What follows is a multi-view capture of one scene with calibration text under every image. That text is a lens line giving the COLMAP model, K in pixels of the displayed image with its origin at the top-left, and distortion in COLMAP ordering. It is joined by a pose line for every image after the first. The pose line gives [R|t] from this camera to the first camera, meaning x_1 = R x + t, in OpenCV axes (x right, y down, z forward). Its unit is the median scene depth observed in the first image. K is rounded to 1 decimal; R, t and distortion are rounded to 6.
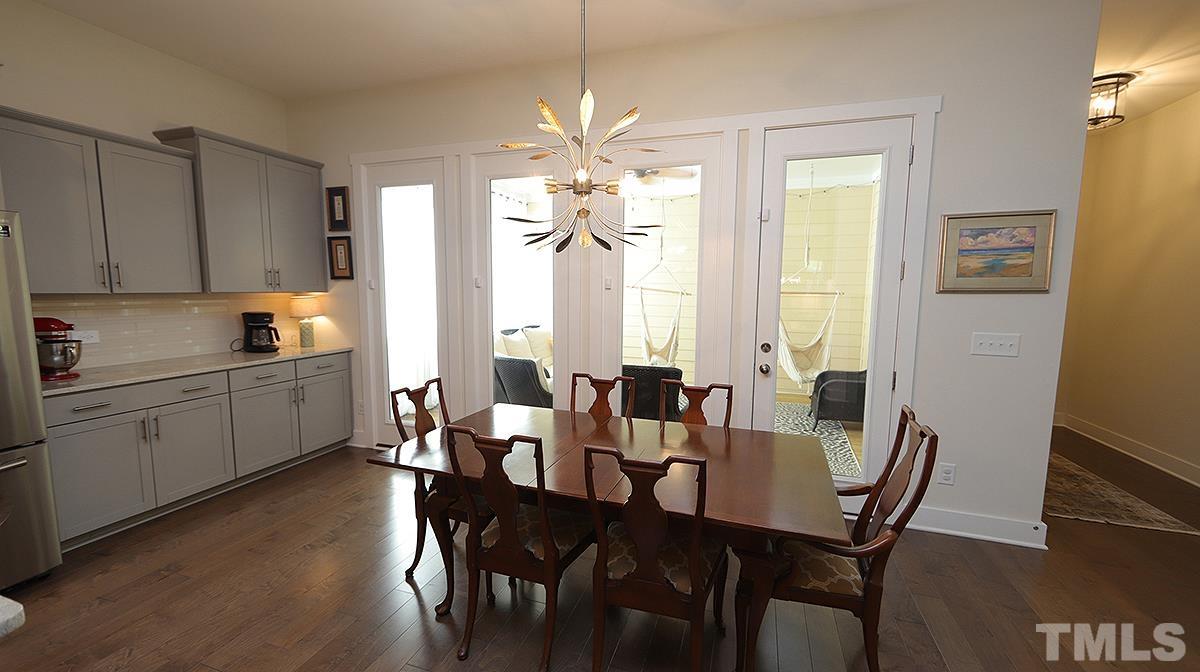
lens RADIAL K [[473.7, 0, 596.0], [0, 473.7, 337.5], [0, 0, 1]] dist [0.003858, 0.000173]
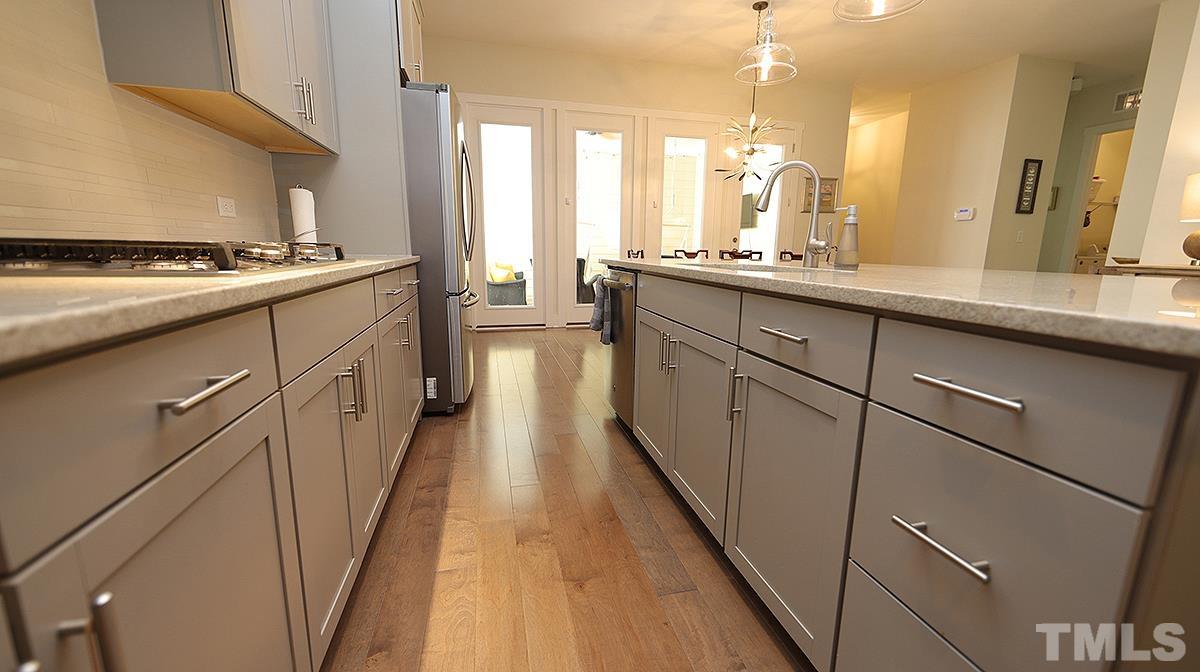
lens RADIAL K [[473.7, 0, 597.7], [0, 473.7, 335.3], [0, 0, 1]] dist [0.003858, 0.000173]
pose [[0.849178, -0.094251, 0.519629, -0.989331], [0.049640, 0.993834, 0.099141, 0.159715], [-0.525769, -0.058394, 0.848621, -0.328054]]
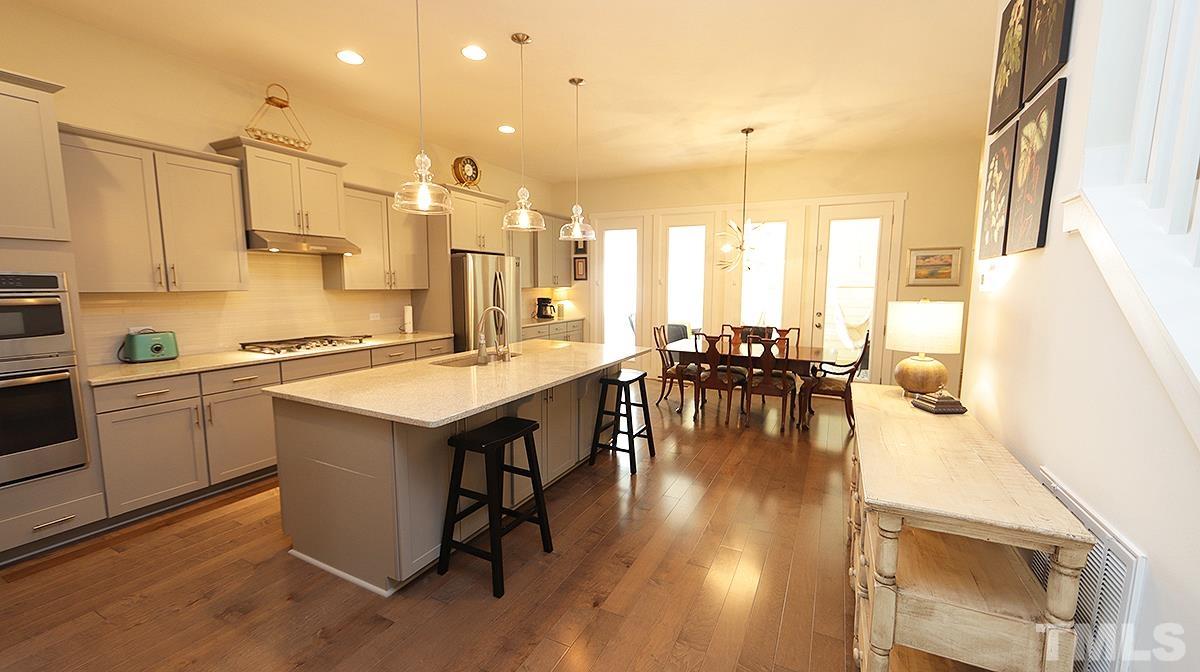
lens RADIAL K [[473.7, 0, 599.6], [0, 473.7, 335.9], [0, 0, 1]] dist [0.003858, 0.000173]
pose [[0.990370, 0.011226, -0.137991, -0.231967], [-0.010423, 0.999924, 0.006538, 0.090983], [0.138054, -0.005037, 0.990412, -0.917670]]
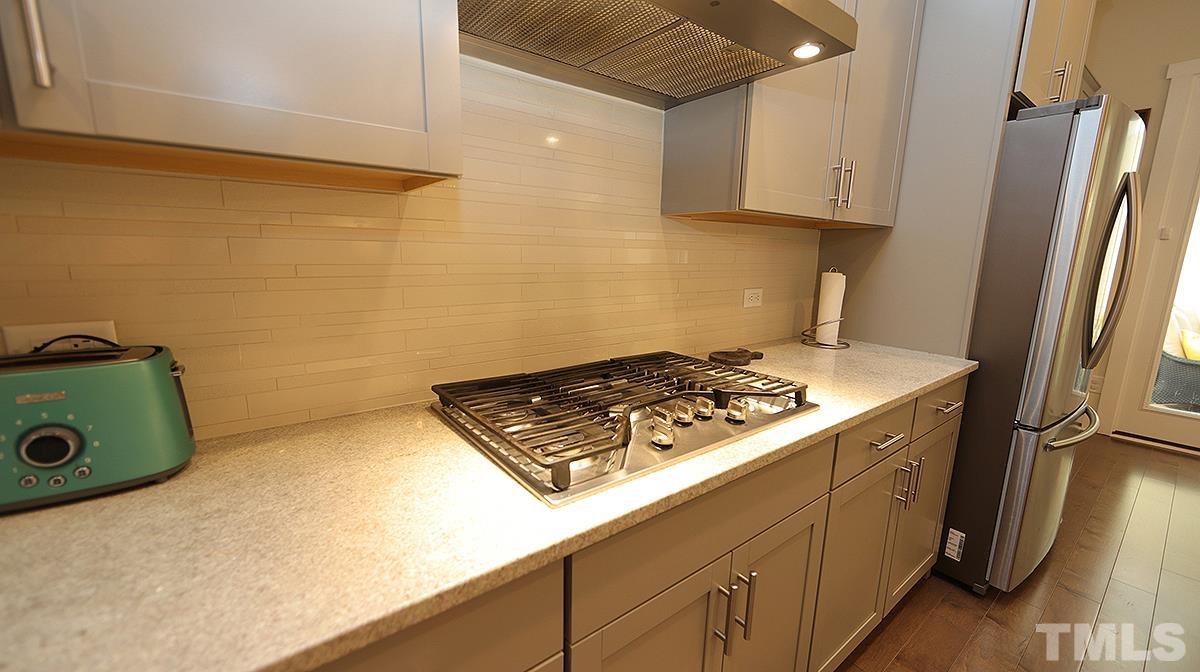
lens RADIAL K [[473.7, 0, 604.3], [0, 473.7, 342.0], [0, 0, 1]] dist [0.003858, 0.000173]
pose [[0.840618, 0.110449, -0.530247, -0.904117], [-0.070180, 0.992946, 0.095570, 0.060141], [0.537062, -0.043126, 0.842440, -0.199715]]
